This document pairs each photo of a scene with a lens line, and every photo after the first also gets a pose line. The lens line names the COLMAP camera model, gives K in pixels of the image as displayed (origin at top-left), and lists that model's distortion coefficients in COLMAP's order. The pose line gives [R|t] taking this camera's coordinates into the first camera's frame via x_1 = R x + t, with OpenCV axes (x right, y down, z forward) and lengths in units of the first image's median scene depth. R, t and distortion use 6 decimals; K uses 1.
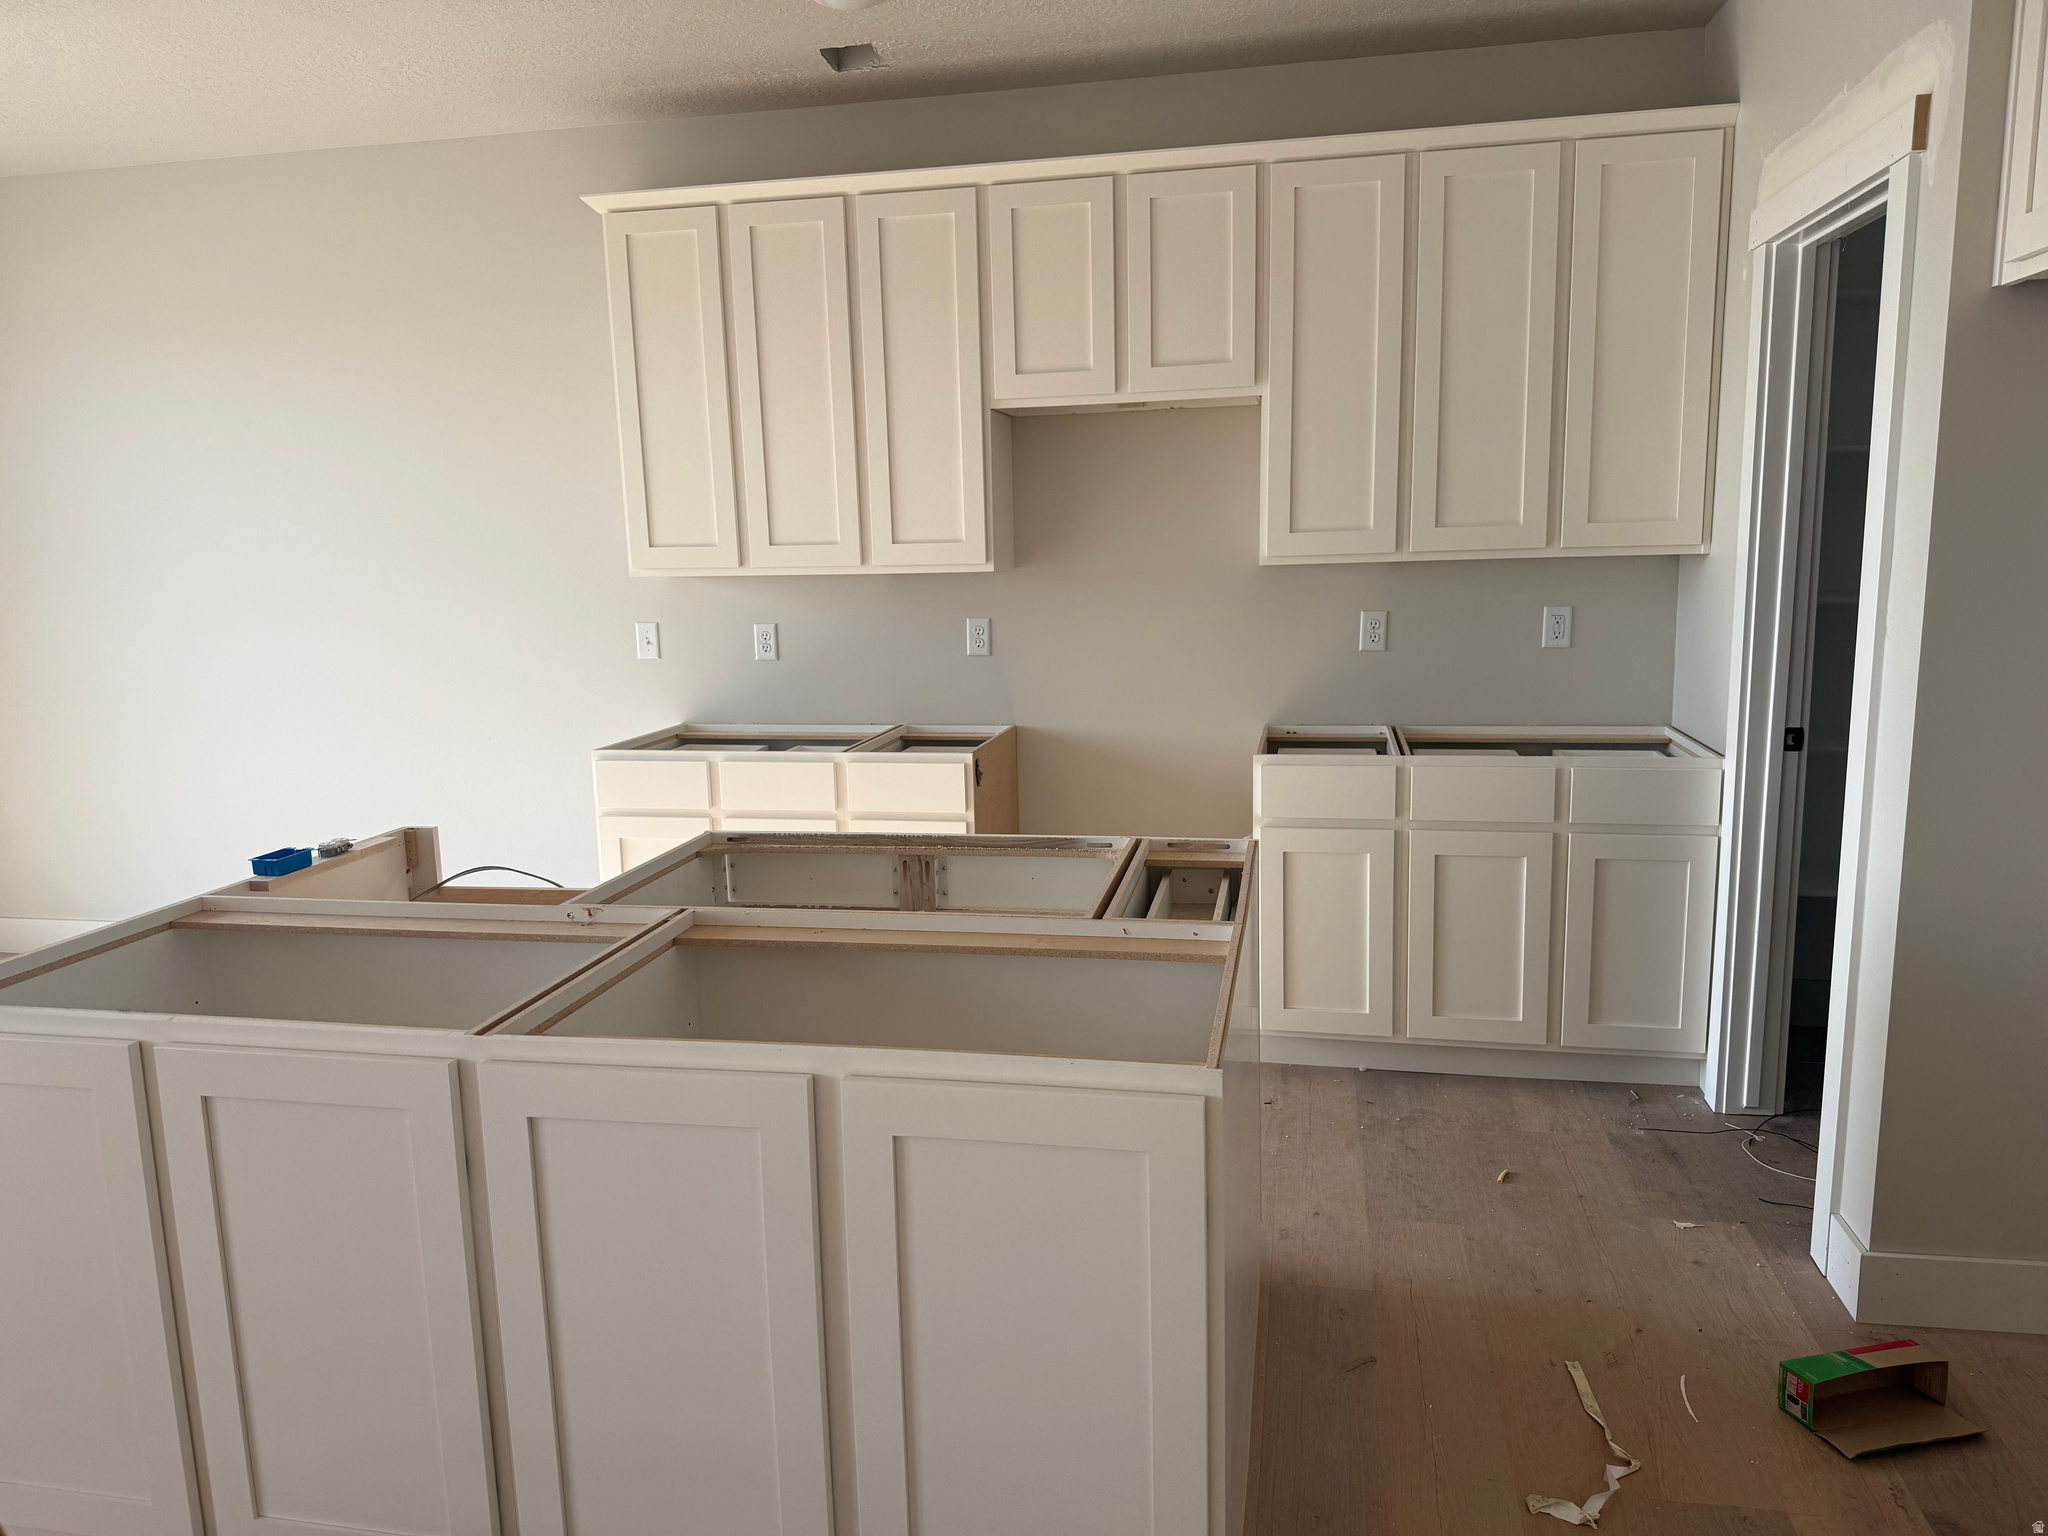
lens RADIAL K [[1437.2, 0, 1030.3], [0, 1437.2, 775.7], [0, 0, 1]] dist [0.045442, -0.018362]
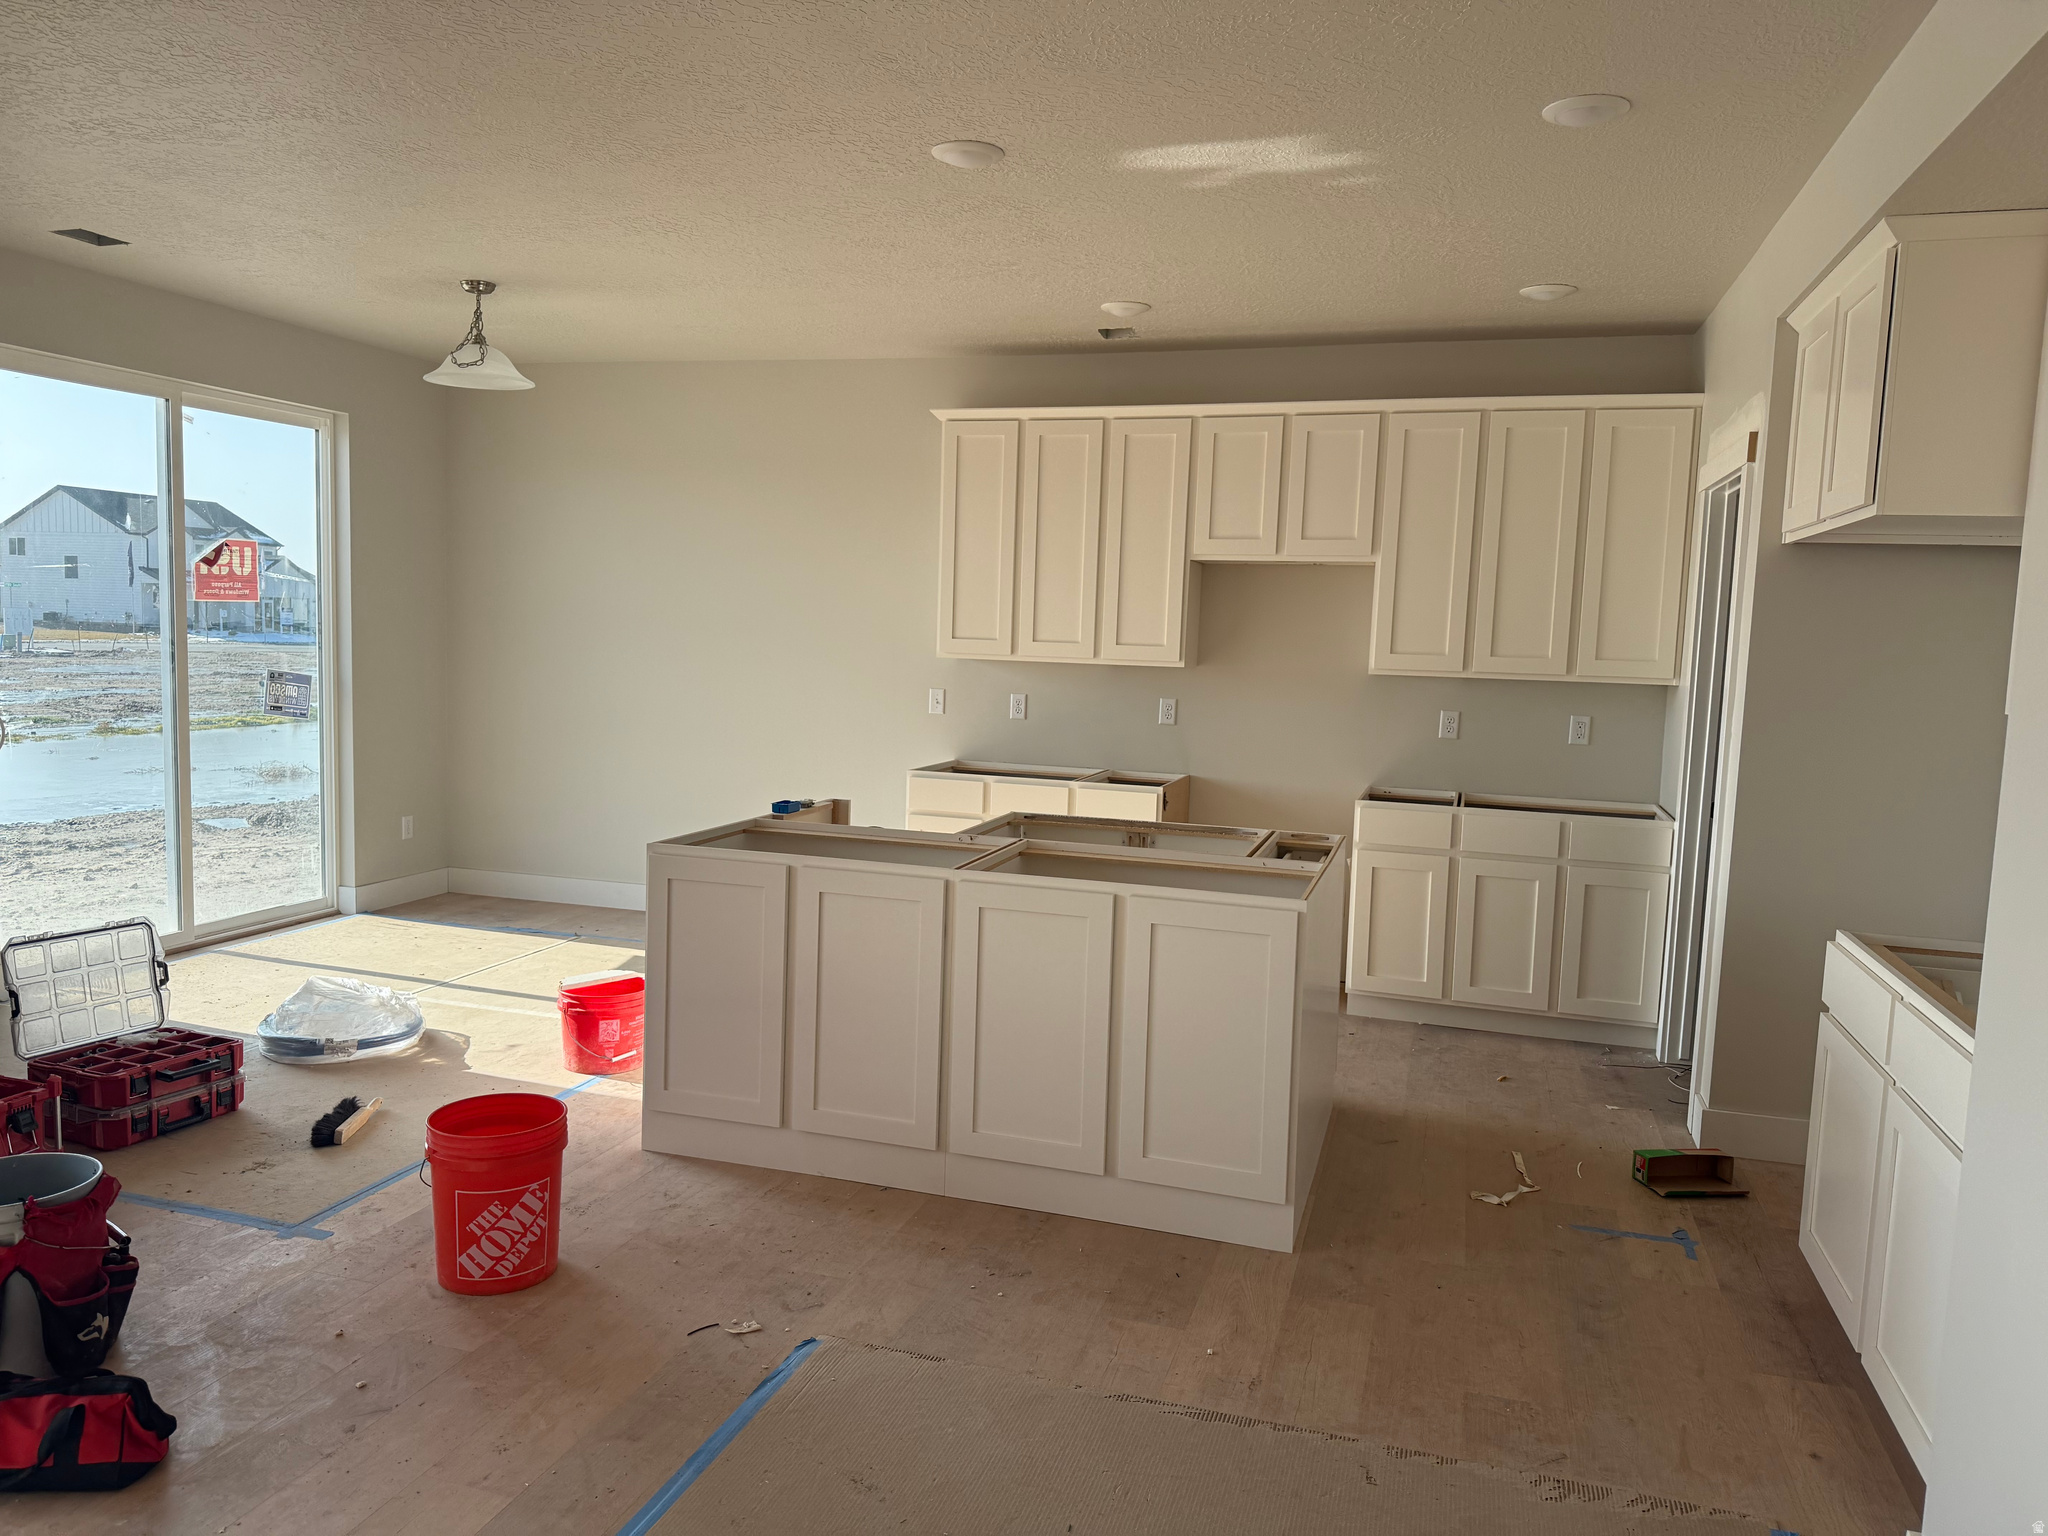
lens RADIAL K [[1437.2, 0, 1012.3], [0, 1437.2, 751.8], [0, 0, 1]] dist [0.045442, -0.018362]
pose [[0.991730, 0.066532, -0.109747, -0.035901], [-0.075111, 0.994276, -0.075980, 0.075023], [0.104063, 0.083595, 0.991051, -0.511546]]
